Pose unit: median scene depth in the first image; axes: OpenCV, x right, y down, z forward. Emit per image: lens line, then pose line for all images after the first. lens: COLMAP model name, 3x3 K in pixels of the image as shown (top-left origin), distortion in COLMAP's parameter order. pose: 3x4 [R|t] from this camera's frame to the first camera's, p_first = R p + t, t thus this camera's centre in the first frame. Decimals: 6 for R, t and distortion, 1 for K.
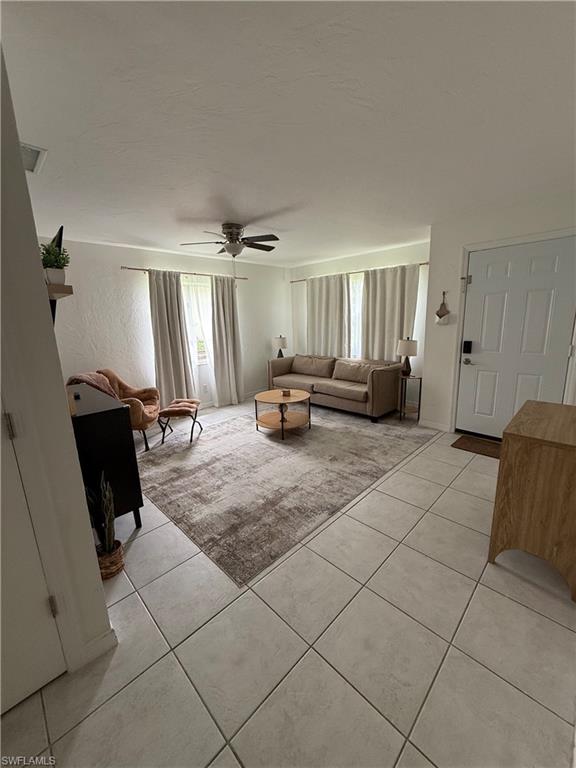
lens RADIAL K [[305.2, 0, 288.8], [0, 305.2, 379.6], [0, 0, 1]] dist [-0.001844, 0.000033]
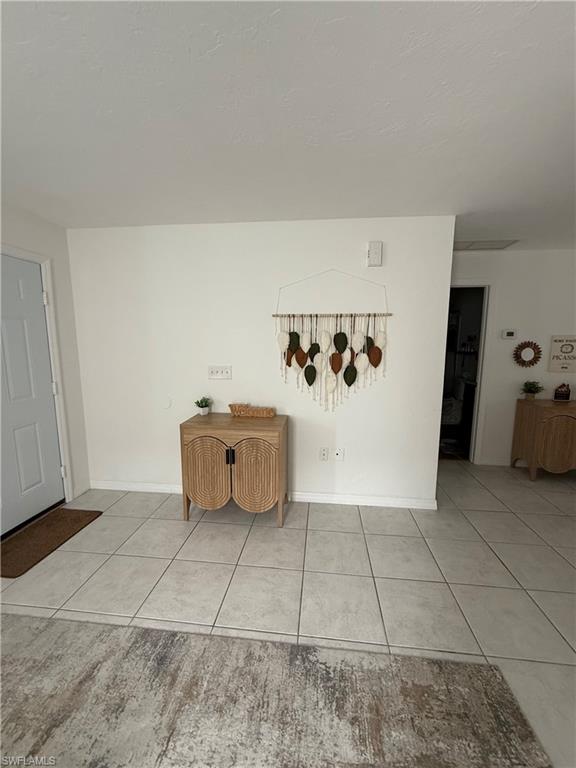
lens RADIAL K [[305.2, 0, 288.6], [0, 305.2, 381.3], [0, 0, 1]] dist [-0.001844, 0.000033]
pose [[-0.625889, -0.070835, 0.776689, -0.184231], [0.171549, 0.958973, 0.225701, -0.160952], [-0.760811, 0.274504, -0.588059, 0.801251]]
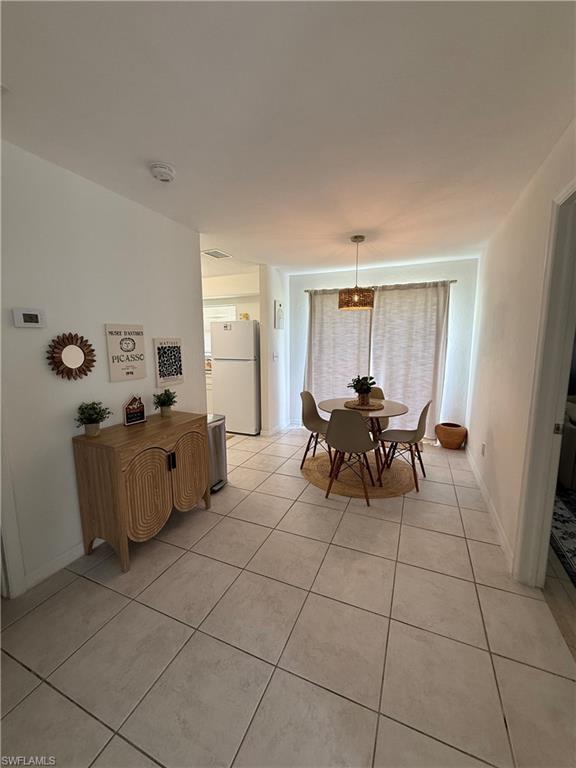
lens RADIAL K [[305.2, 0, 288.3], [0, 305.2, 383.4], [0, 0, 1]] dist [-0.001844, 0.000033]
pose [[-0.930257, 0.090203, -0.355648, -0.060396], [-0.037838, 0.940556, 0.337525, -0.047765], [0.364953, 0.327442, -0.871545, 0.260278]]
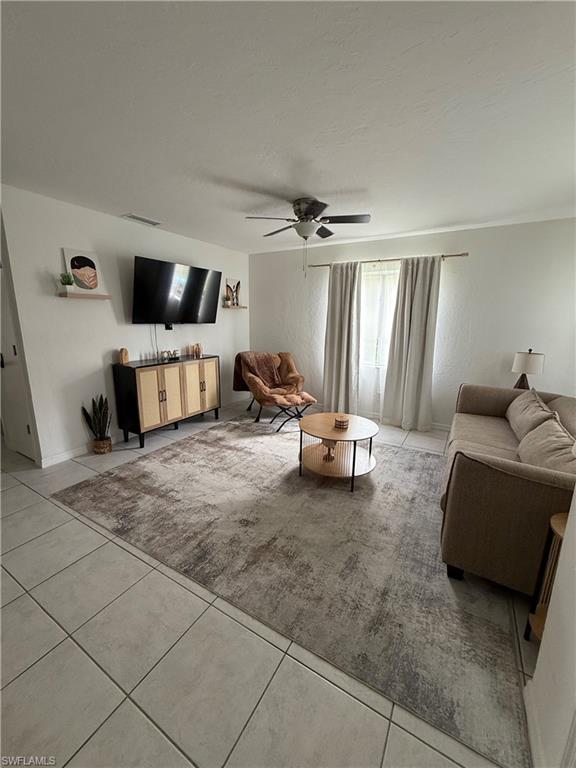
lens RADIAL K [[305.2, 0, 287.8], [0, 305.2, 379.1], [0, 0, 1]] dist [-0.001844, 0.000033]
pose [[0.252068, 0.224695, -0.941262, 0.647705], [-0.208040, 0.962509, 0.174054, -0.162208], [0.945082, 0.151947, 0.289364, 0.736471]]
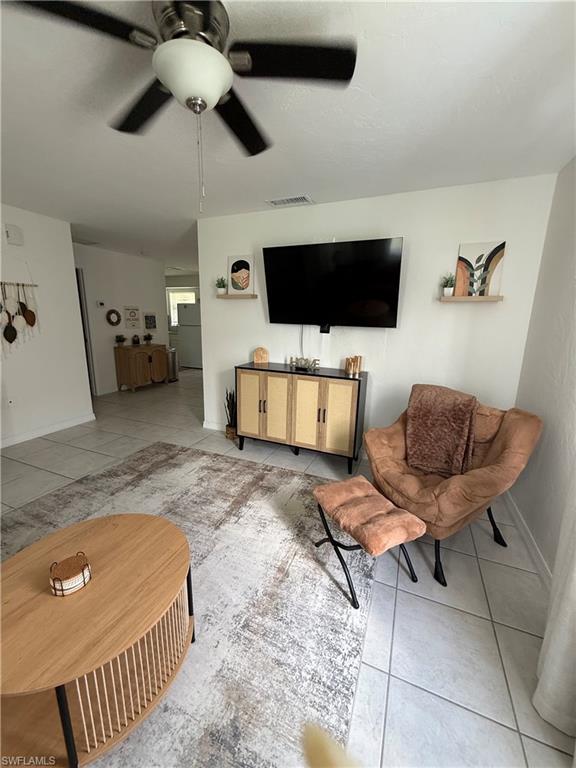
lens RADIAL K [[305.2, 0, 289.3], [0, 305.2, 382.0], [0, 0, 1]] dist [-0.001844, 0.000033]
pose [[-0.924380, 0.094257, -0.369646, -0.117260], [-0.065253, 0.915643, 0.396661, -0.261197], [0.375851, 0.390786, -0.840251, 1.360894]]
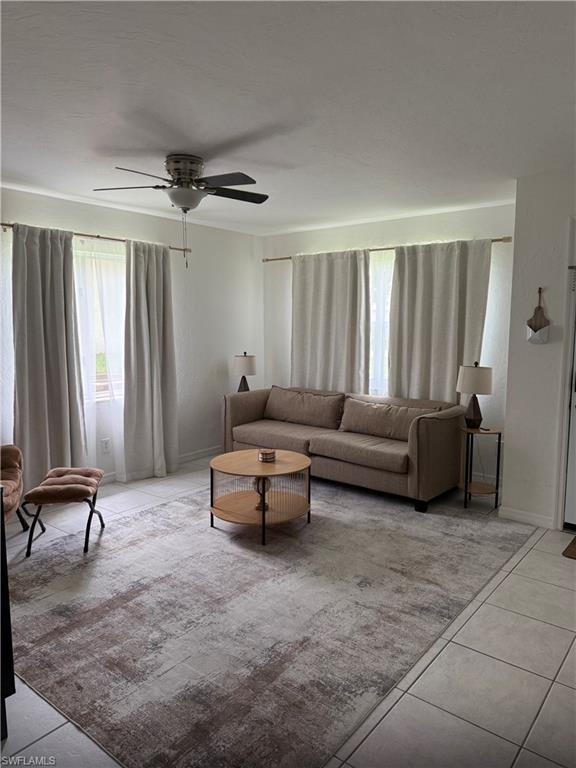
lens RADIAL K [[540.0, 0, 288.1], [0, 540.0, 377.7], [0, 0, 1]] dist [0.039427, -0.039446]
pose [[0.994032, 0.022610, 0.106725, -0.087337], [-0.012647, 0.995575, -0.093120, -0.009077], [-0.108358, 0.091214, 0.989918, 0.021438]]
